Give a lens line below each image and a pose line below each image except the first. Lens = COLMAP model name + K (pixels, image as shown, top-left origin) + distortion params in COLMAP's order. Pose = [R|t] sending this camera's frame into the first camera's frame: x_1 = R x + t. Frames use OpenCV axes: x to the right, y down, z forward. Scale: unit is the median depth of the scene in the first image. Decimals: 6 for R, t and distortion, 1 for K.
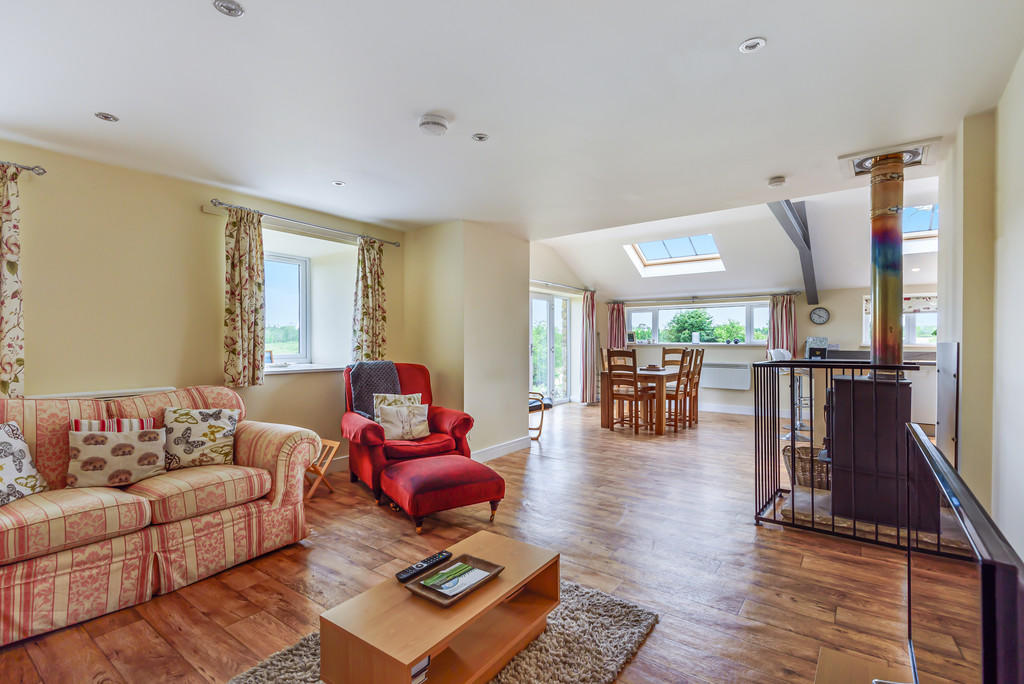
lens RADIAL K [[484.5, 0, 509.9], [0, 484.5, 346.7], [0, 0, 1]] dist [0.007402, -0.009423]
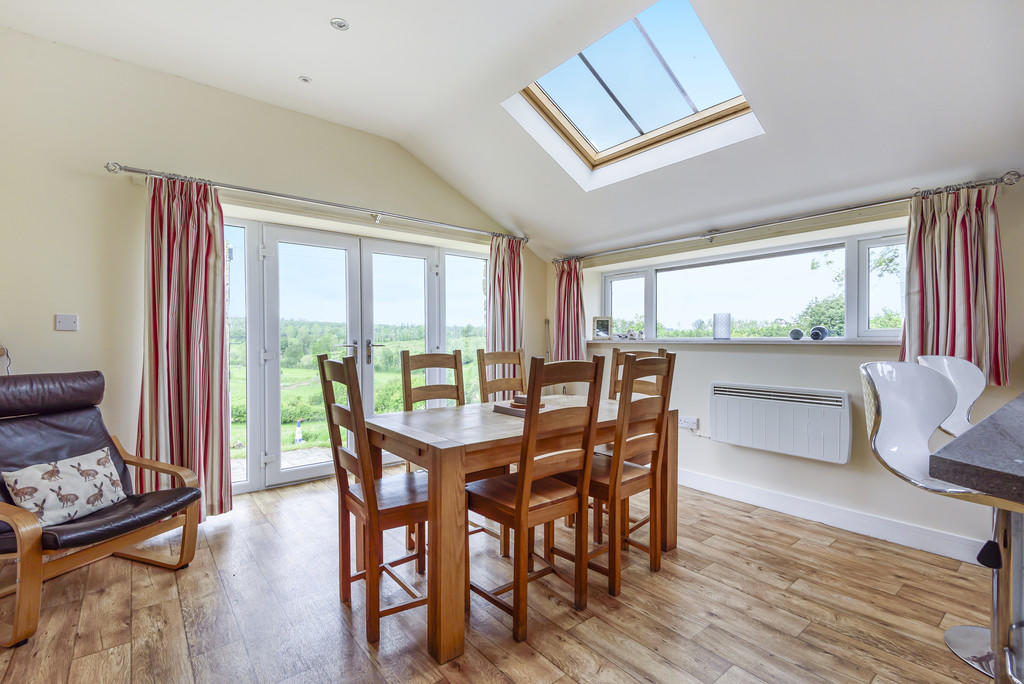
lens RADIAL K [[484.5, 0, 508.1], [0, 484.5, 347.0], [0, 0, 1]] dist [0.007402, -0.009423]
pose [[0.968652, 0.003019, -0.248402, 0.374893], [-0.001952, 0.999988, 0.004544, -0.001541], [0.248413, -0.003916, 0.968646, 0.646472]]
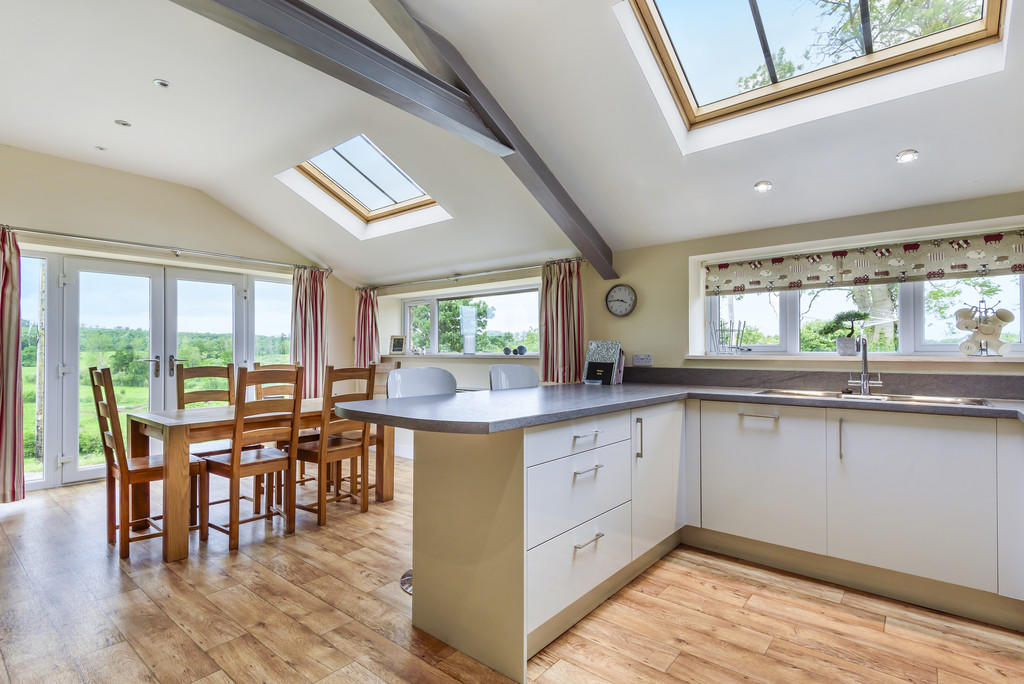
lens RADIAL K [[484.5, 0, 512.9], [0, 484.5, 350.4], [0, 0, 1]] dist [0.007402, -0.009423]
pose [[0.999919, -0.002255, -0.012489, 0.547301], [0.002070, 0.999889, -0.014754, -0.002727], [0.012521, 0.014727, 0.999813, 0.502036]]
